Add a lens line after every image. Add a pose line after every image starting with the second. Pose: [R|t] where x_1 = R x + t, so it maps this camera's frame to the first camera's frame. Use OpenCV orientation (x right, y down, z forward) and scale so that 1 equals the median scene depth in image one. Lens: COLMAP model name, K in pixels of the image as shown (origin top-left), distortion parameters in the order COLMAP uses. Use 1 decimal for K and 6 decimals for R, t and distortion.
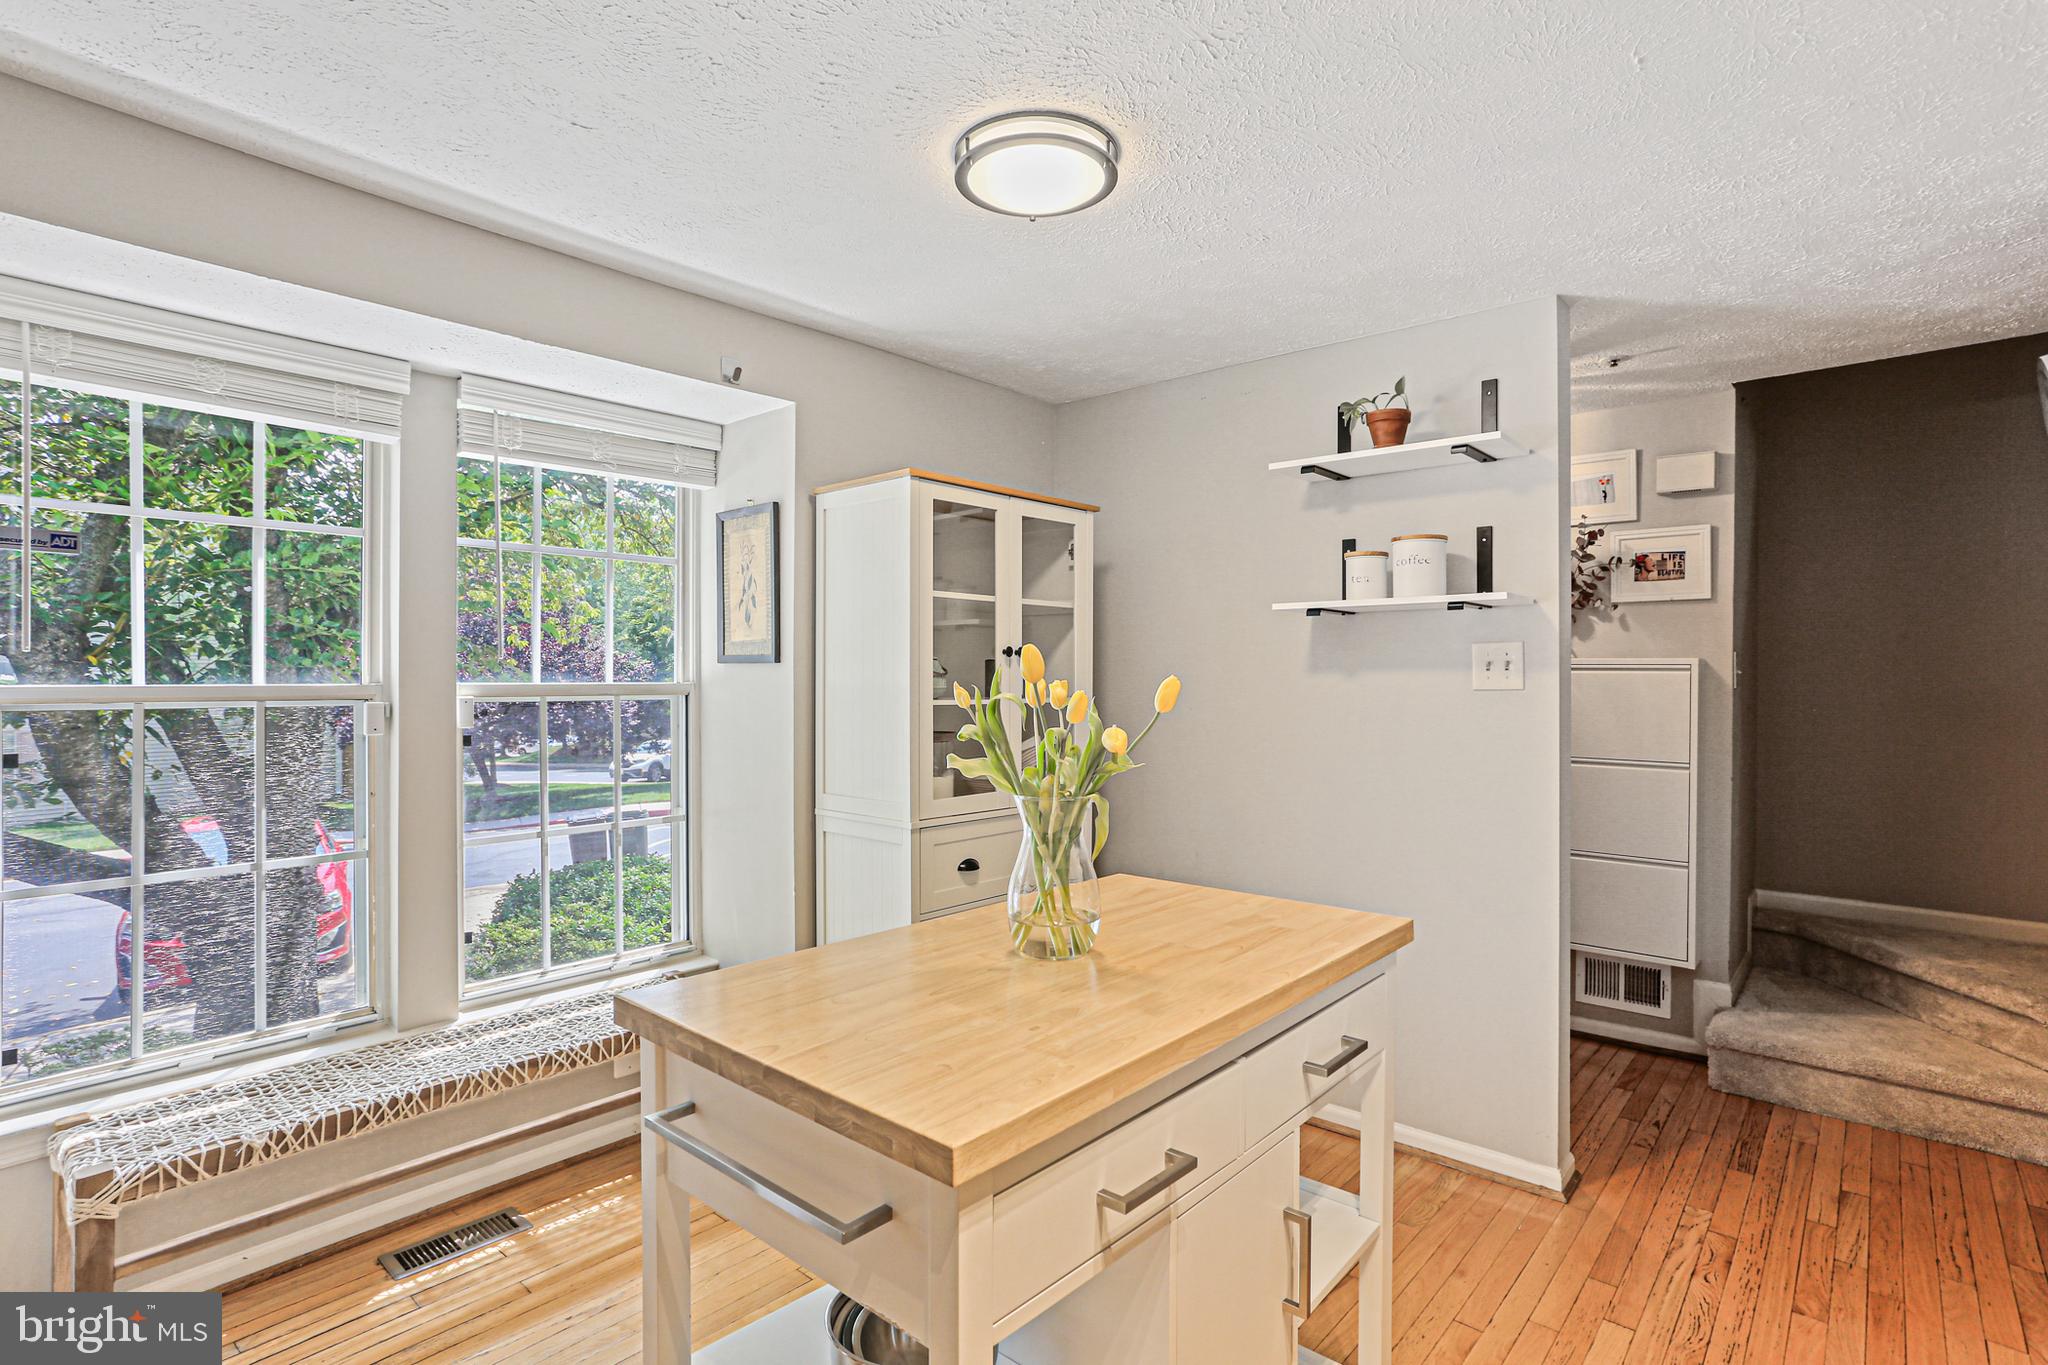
lens RADIAL K [[1006.3, 0, 1016.3], [0, 1006.3, 674.5], [0, 0, 1]] dist [-0.039138, 0.019791]
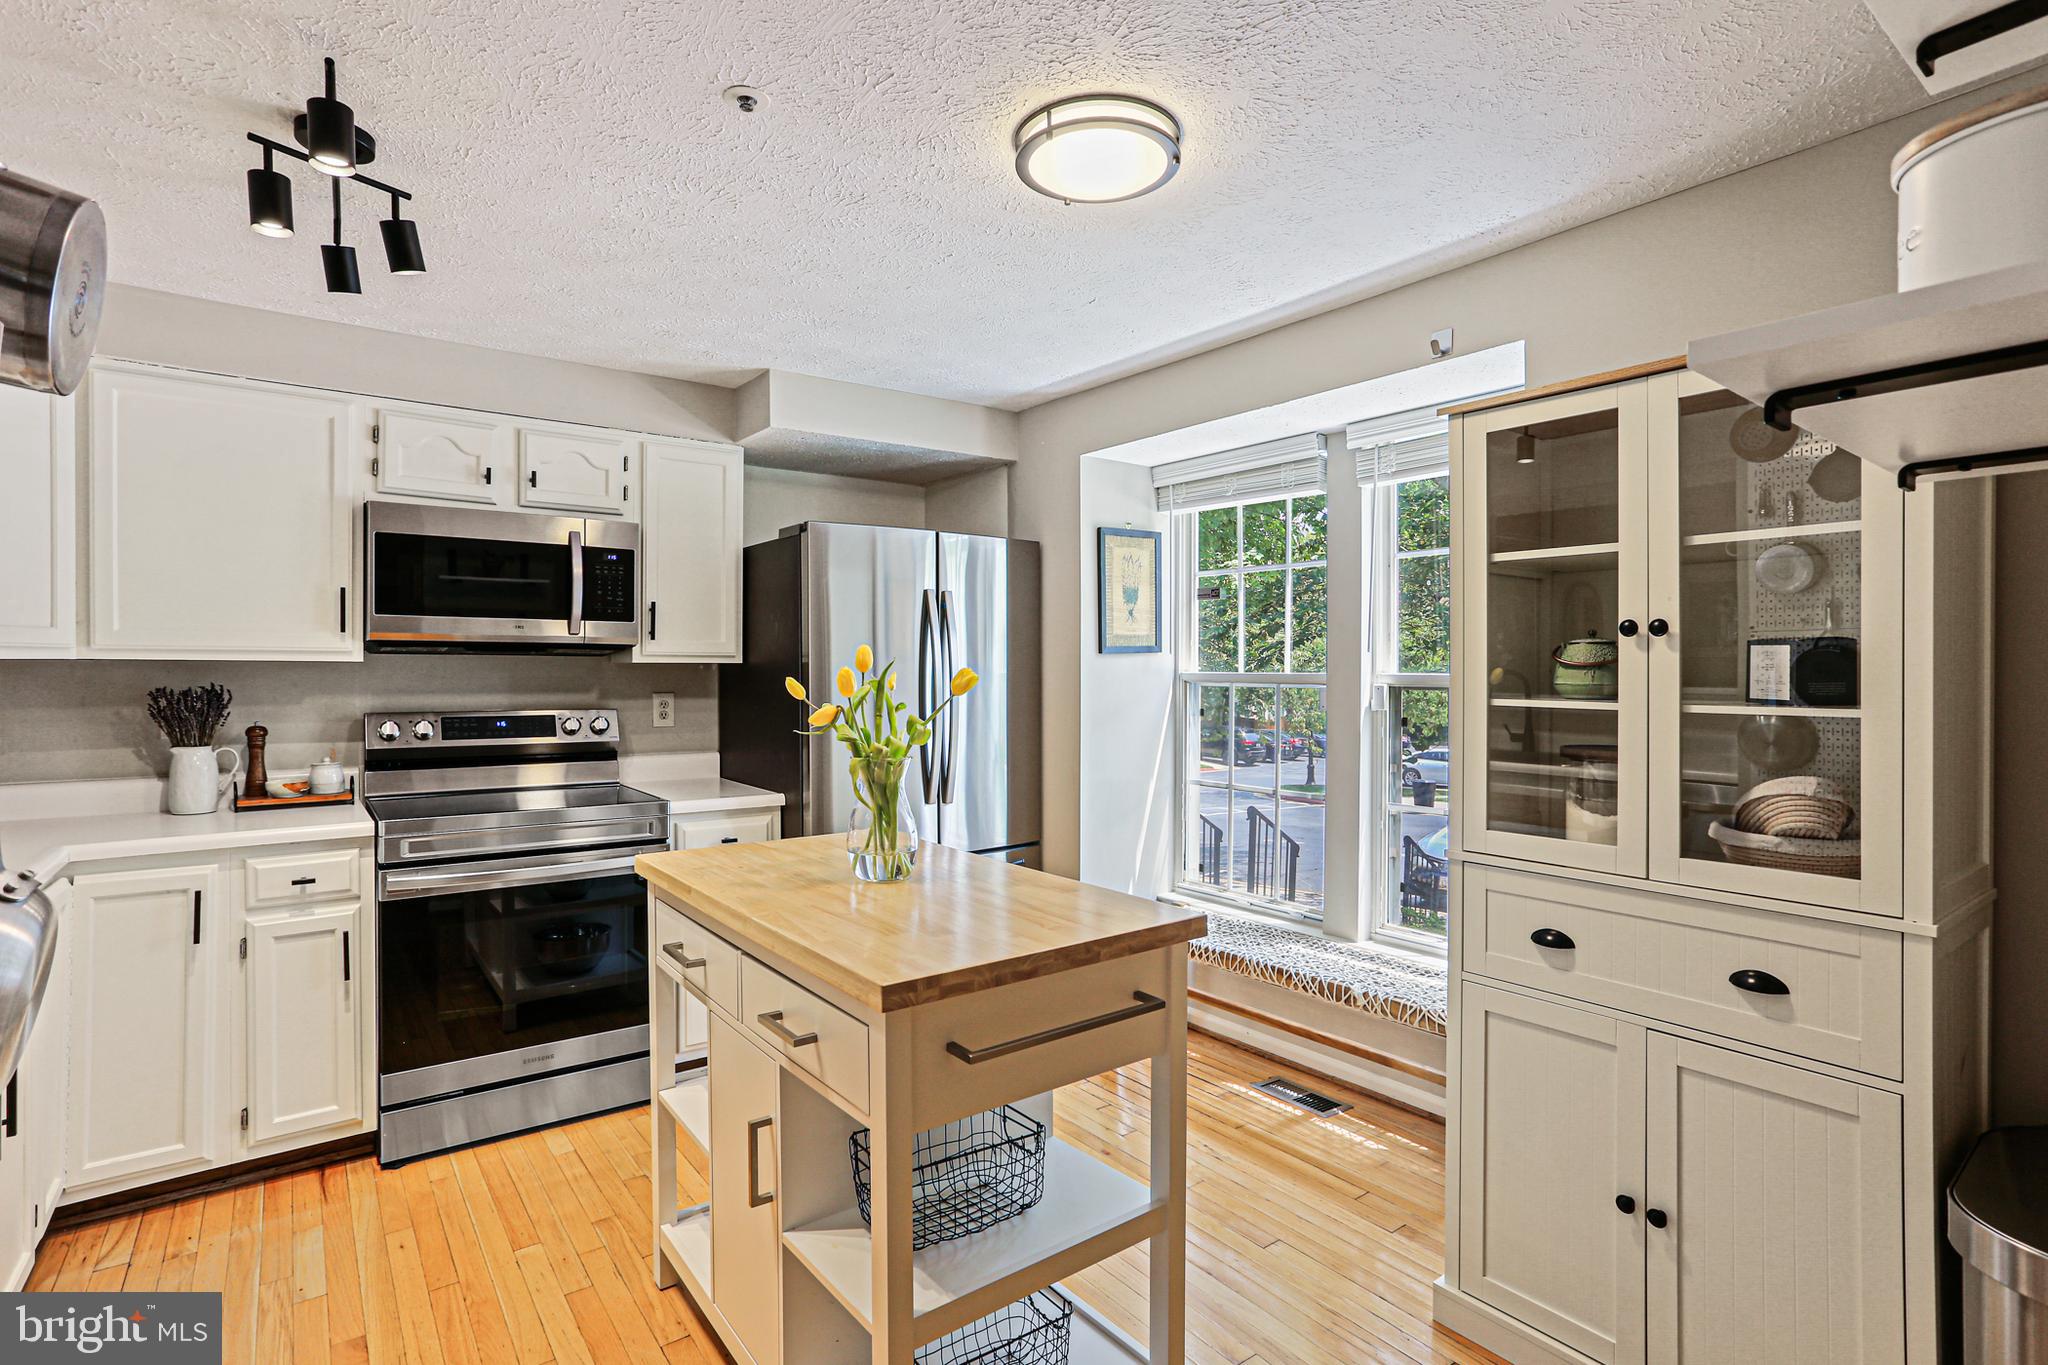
lens RADIAL K [[1006.3, 0, 1017.4], [0, 1006.3, 675.9], [0, 0, 1]] dist [-0.039138, 0.019791]
pose [[-0.209704, 0.009627, -0.977718, 0.804938], [0.001445, 0.999953, 0.009536, -0.000467], [0.977764, 0.000587, -0.209708, 0.904699]]
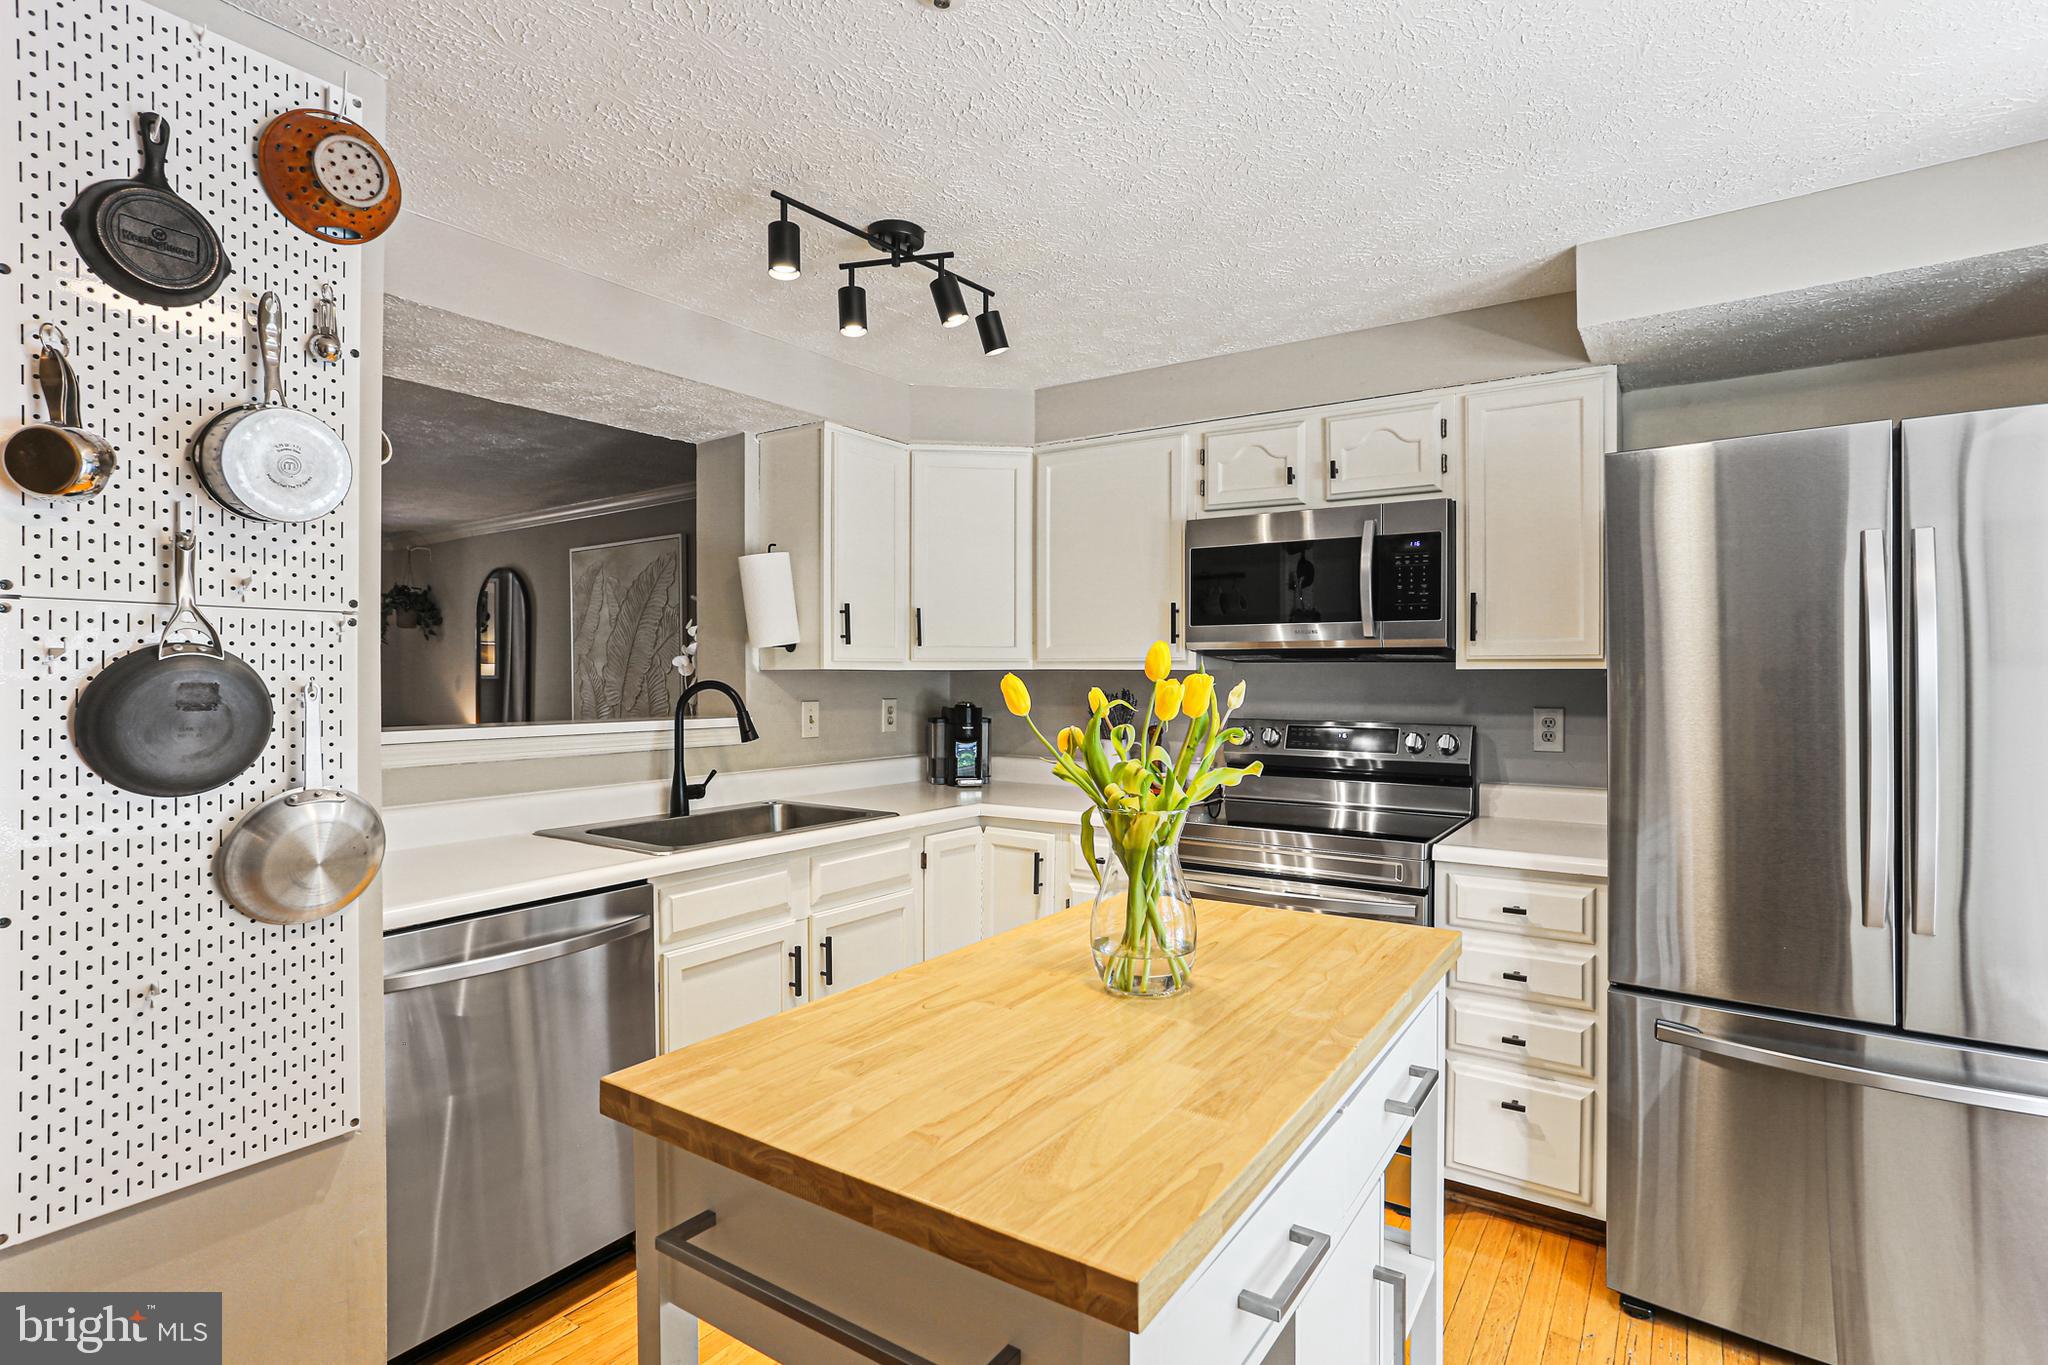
lens RADIAL K [[1006.3, 0, 1022.3], [0, 1006.3, 678.3], [0, 0, 1]] dist [-0.039138, 0.019791]
pose [[-0.992141, 0.001768, -0.125113, 0.157465], [0.001870, 0.999998, -0.000697, 0.003819], [0.125111, -0.000925, -0.992142, 1.162816]]
